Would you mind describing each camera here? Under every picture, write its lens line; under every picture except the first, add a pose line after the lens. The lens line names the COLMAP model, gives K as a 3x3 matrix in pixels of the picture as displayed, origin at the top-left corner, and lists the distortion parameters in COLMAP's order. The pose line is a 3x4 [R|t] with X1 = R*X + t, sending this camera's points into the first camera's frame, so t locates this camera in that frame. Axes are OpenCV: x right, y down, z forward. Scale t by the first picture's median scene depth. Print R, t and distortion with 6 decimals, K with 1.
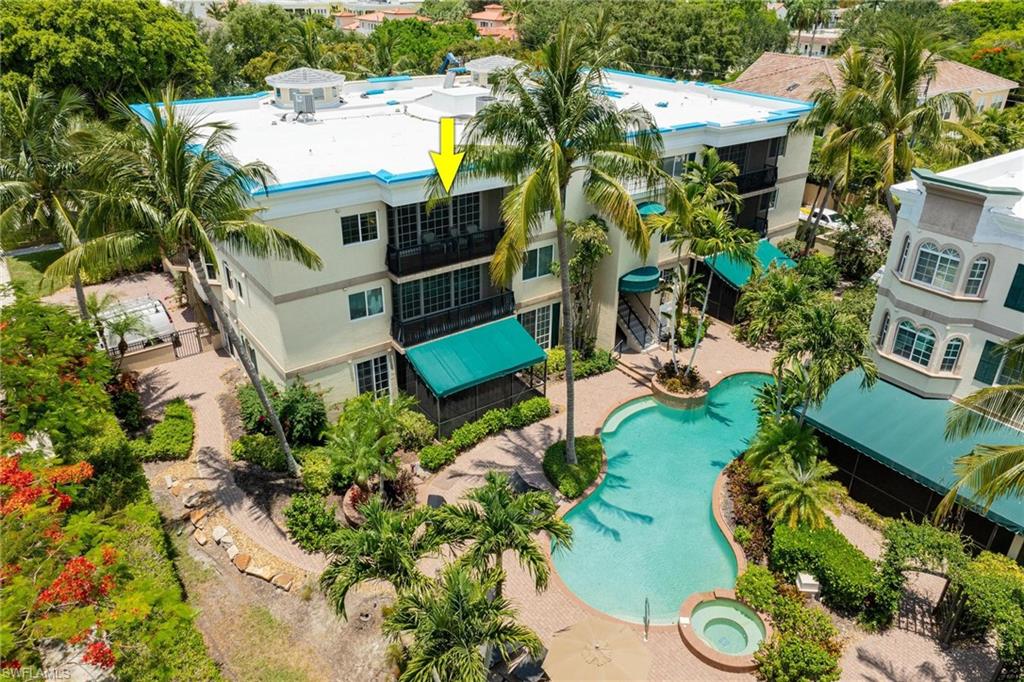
lens RADIAL K [[715.1, 0, 514.3], [0, 715.1, 316.0], [0, 0, 1]] dist [-0.023536, -0.002455]
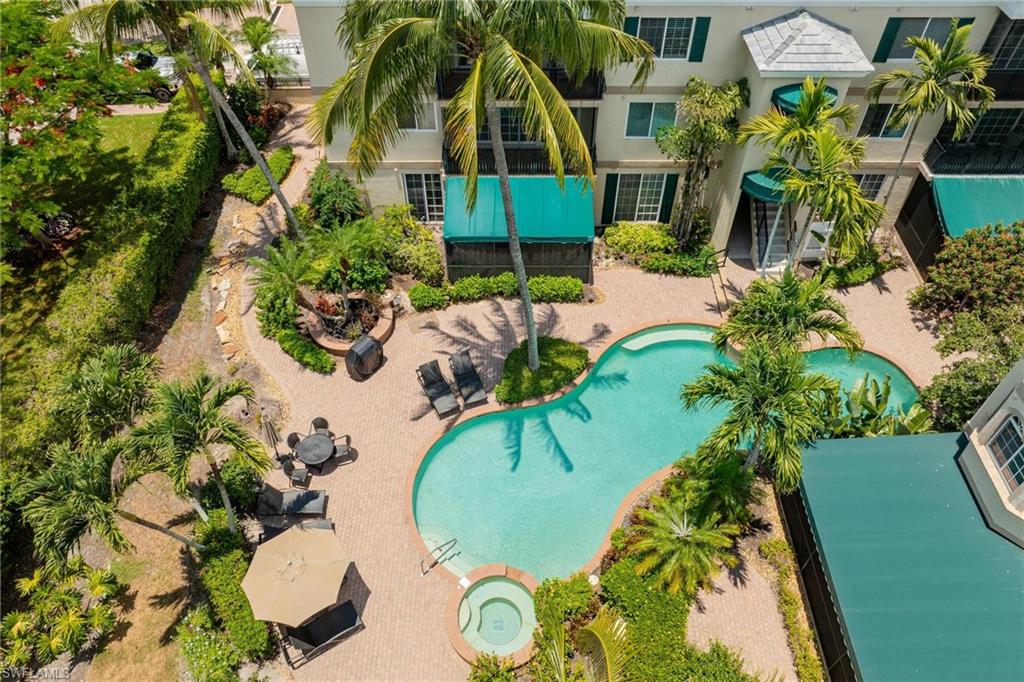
lens RADIAL K [[728.7, 0, 512.7], [0, 728.7, 294.5], [0, 0, 1]] dist [-0.009422, -0.002434]
pose [[0.809848, 0.406943, -0.422545, 0.368996], [-0.247389, 0.890006, 0.382998, -0.195545], [0.531926, -0.205637, 0.821443, 0.238733]]
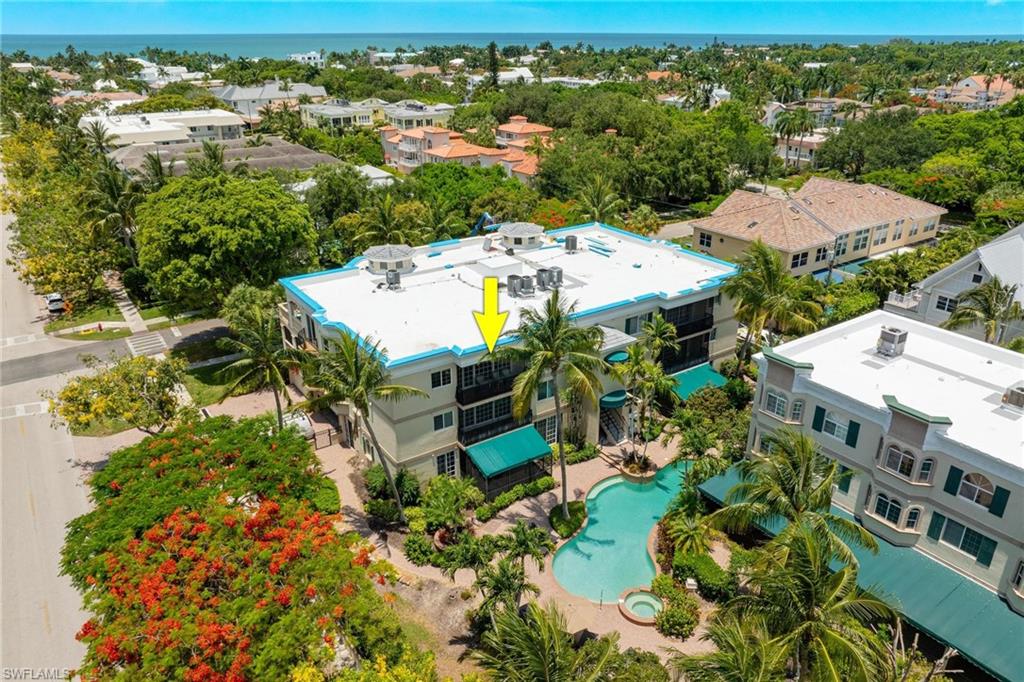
lens RADIAL K [[721.7, 0, 512.0], [0, 721.7, 341.0], [0, 0, 1]] dist [-0.013489, -0.000924]
pose [[0.999290, -0.003497, -0.037513, 0.017184], [0.001801, 0.998978, -0.045152, -0.122891], [0.037633, 0.045053, 0.998276, -0.667158]]
